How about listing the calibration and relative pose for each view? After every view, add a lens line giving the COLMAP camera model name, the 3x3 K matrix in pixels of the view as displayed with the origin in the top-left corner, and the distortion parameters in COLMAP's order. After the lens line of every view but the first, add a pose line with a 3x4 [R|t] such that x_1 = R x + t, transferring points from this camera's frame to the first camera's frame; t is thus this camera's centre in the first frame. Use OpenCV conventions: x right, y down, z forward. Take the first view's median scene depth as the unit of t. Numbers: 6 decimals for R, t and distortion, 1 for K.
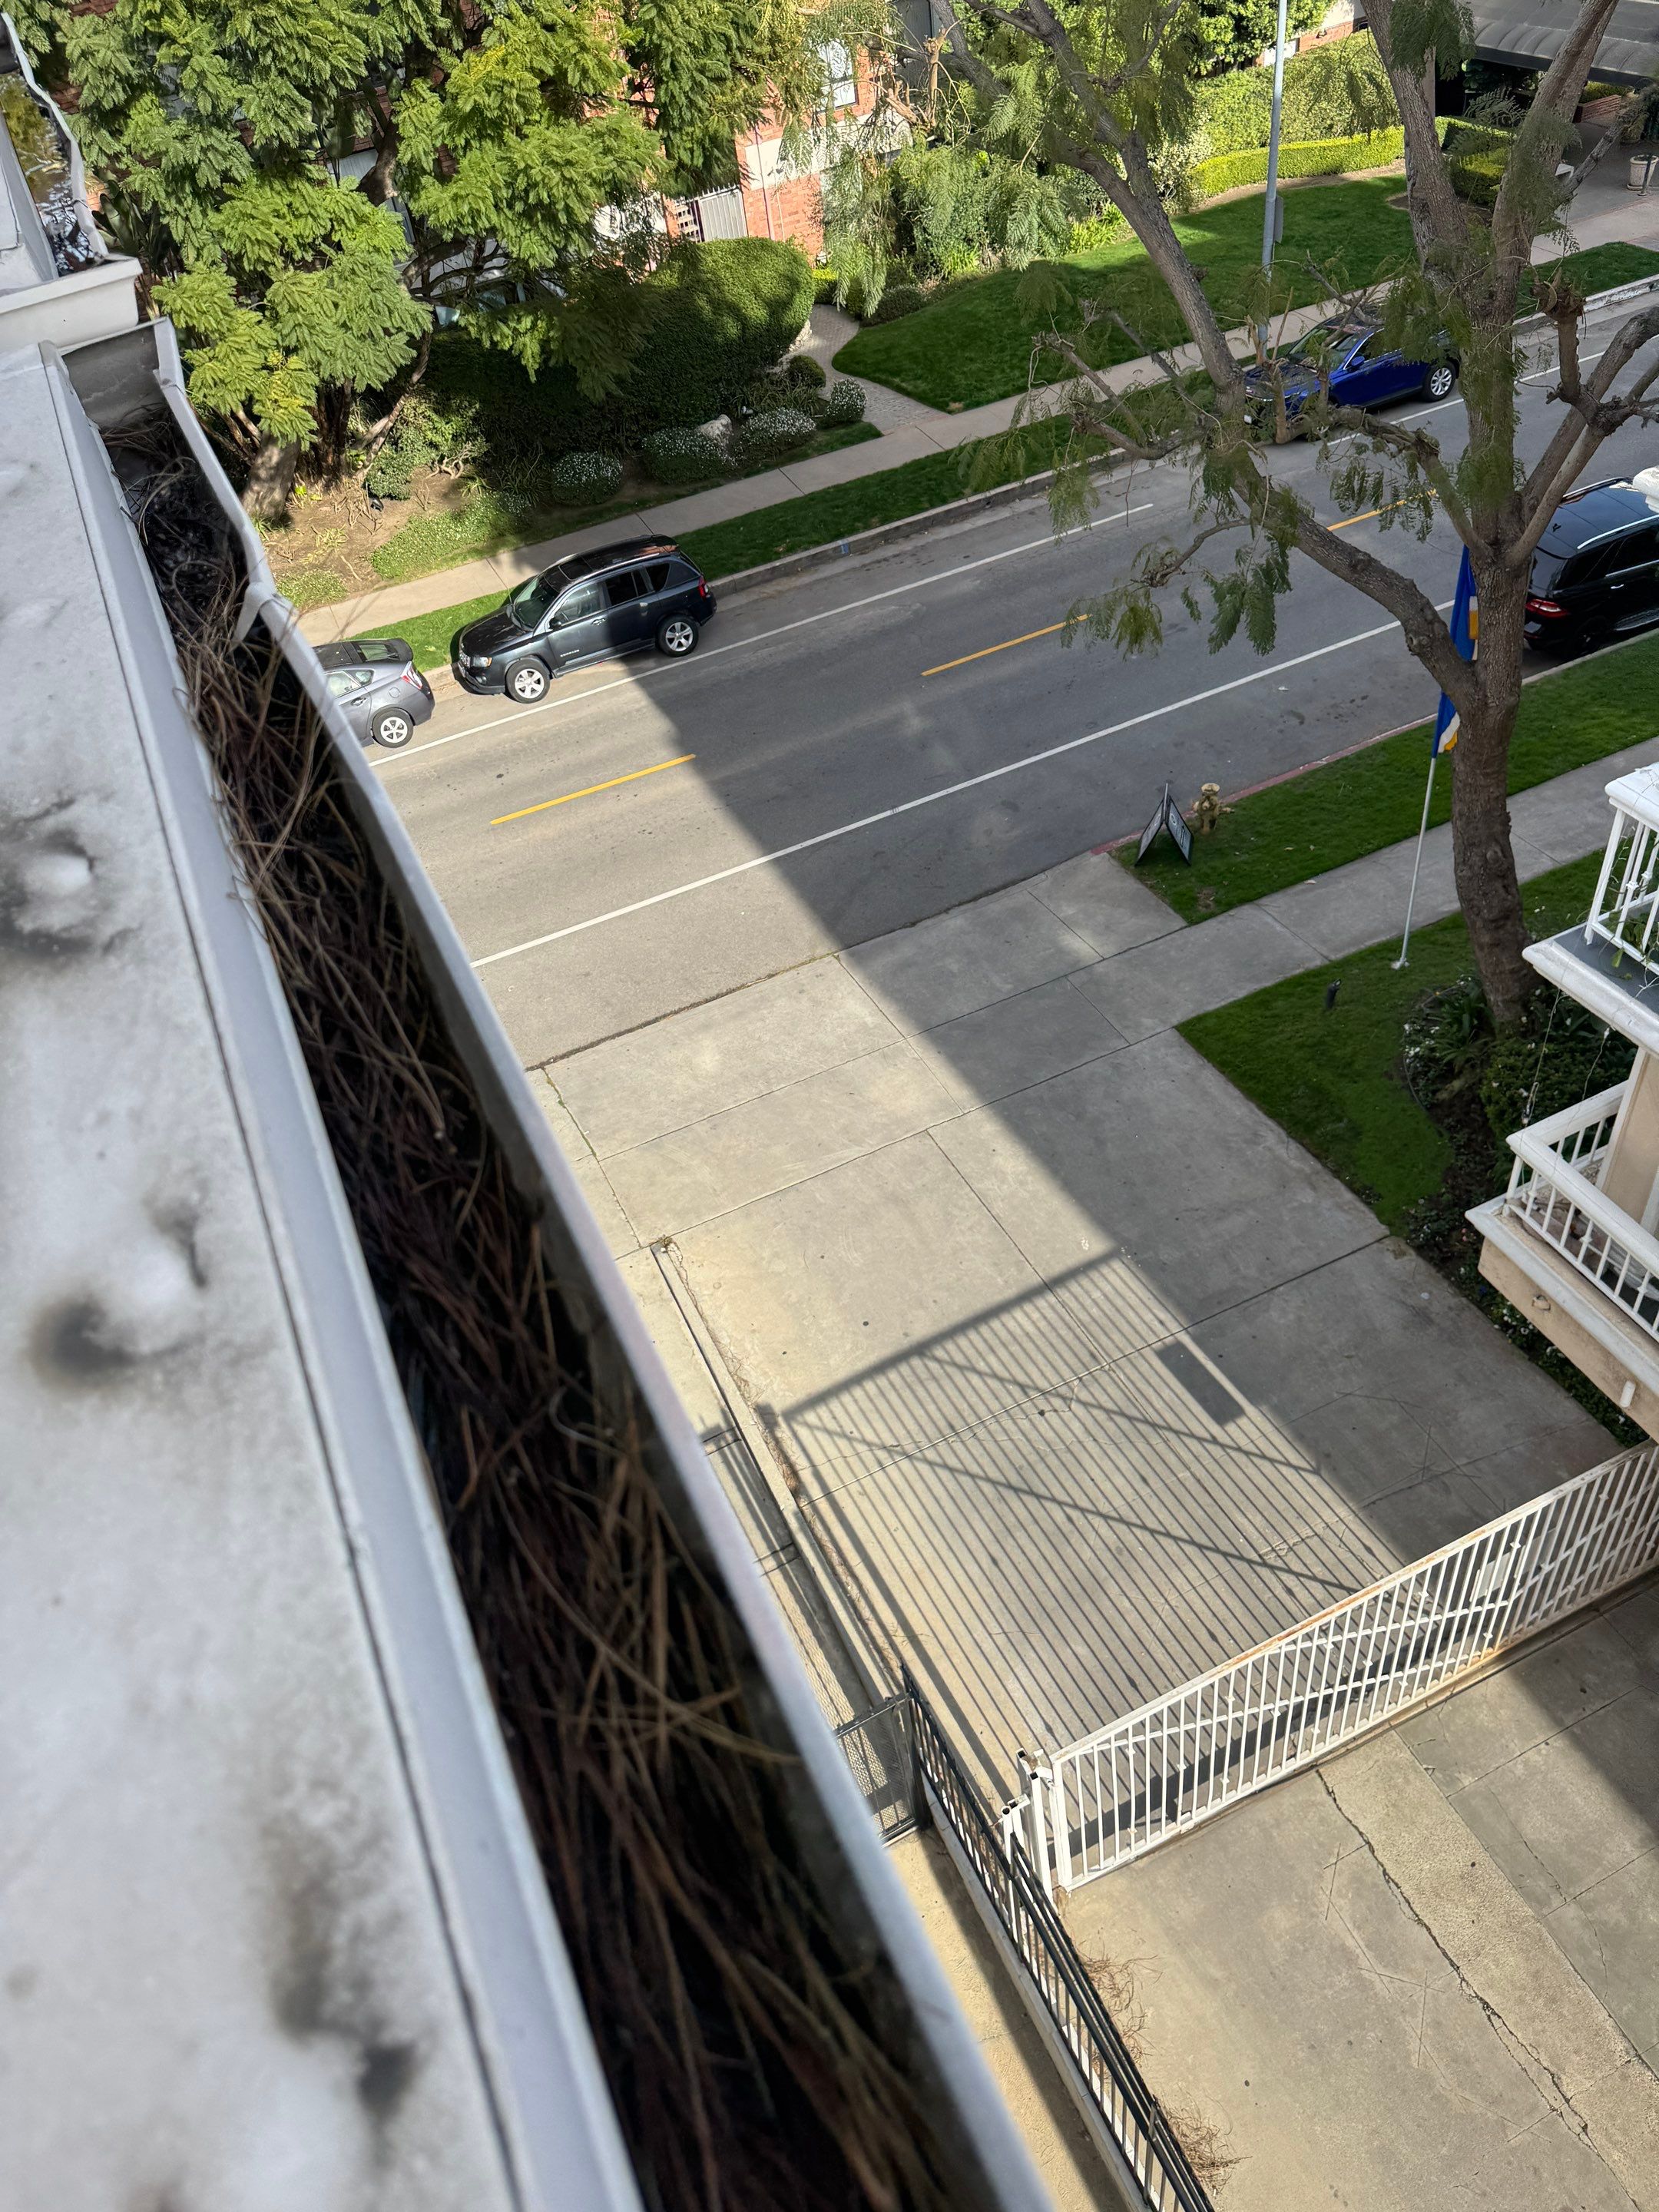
lens RADIAL K [[1573.1, 0, 829.5], [0, 1573.1, 1106.0], [0, 0, 1]] dist [0.134756, -0.115076]
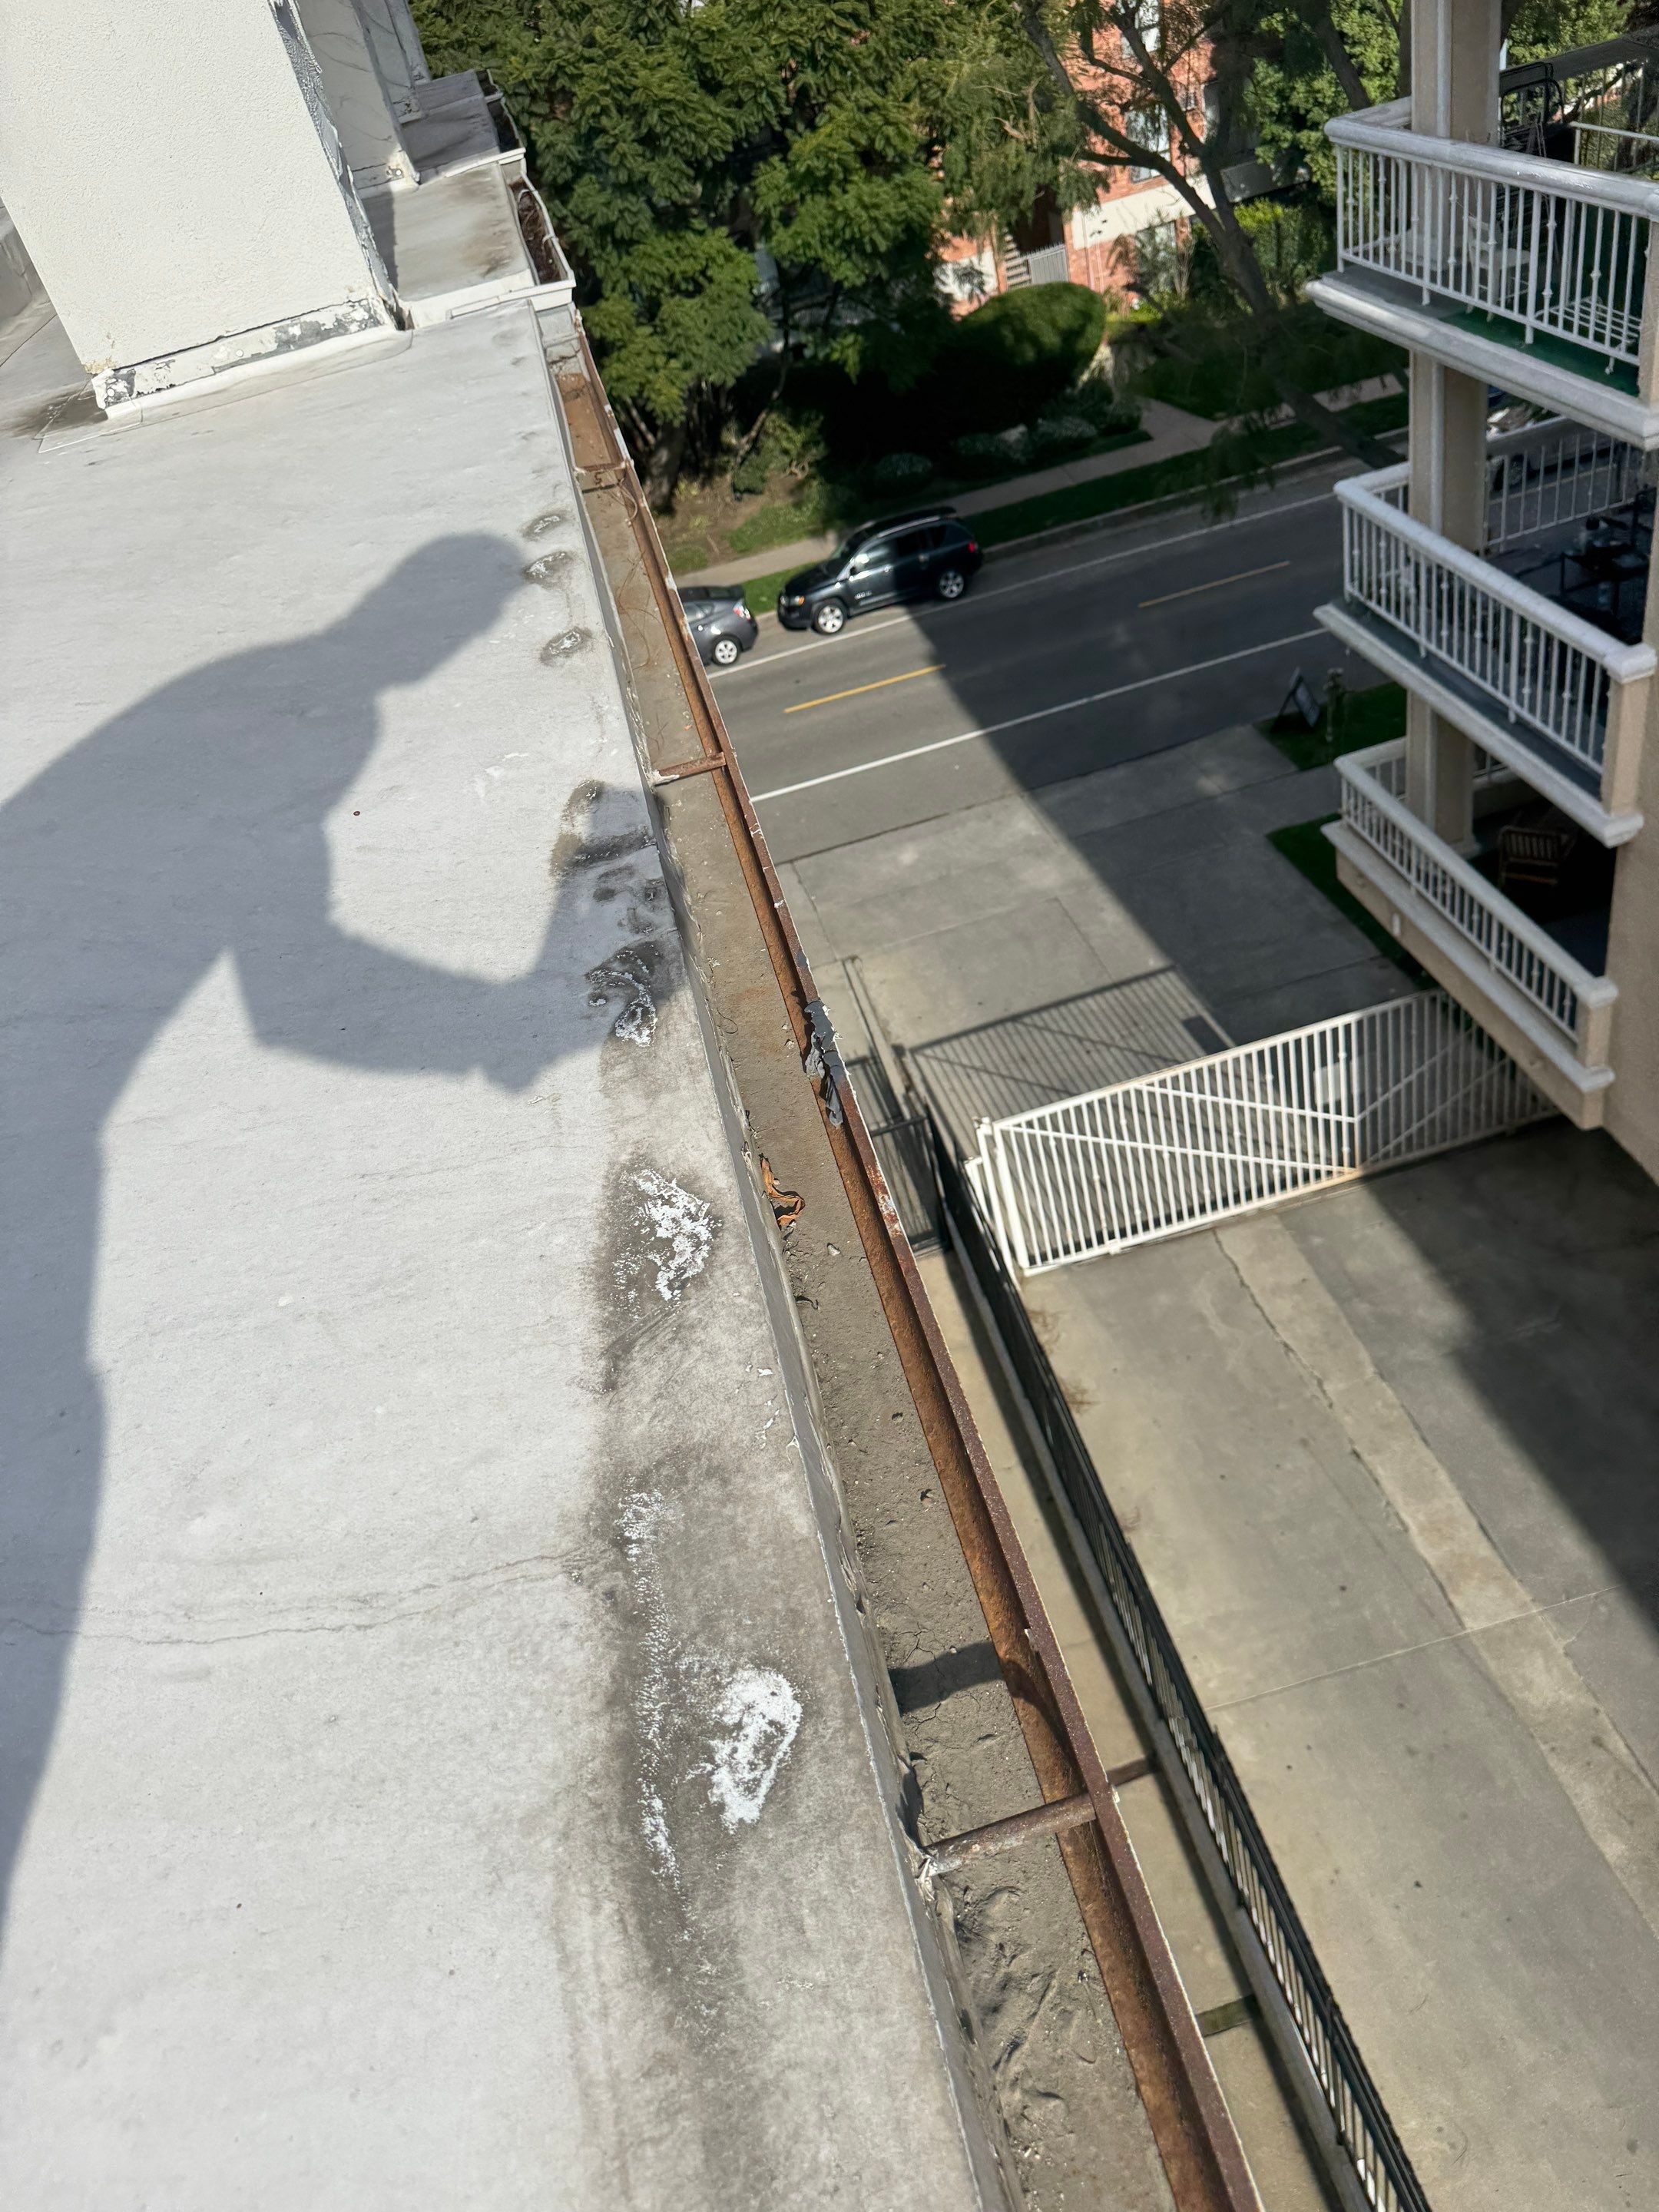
lens RADIAL K [[1467.9, 0, 829.5], [0, 1467.9, 1106.0], [0, 0, 1]] dist [0.089231, -0.117148]
pose [[0.974389, 0.080458, -0.209984, 0.117619], [-0.083372, 0.996506, -0.005048, 0.167270], [0.208844, 0.022426, 0.977692, -0.197715]]
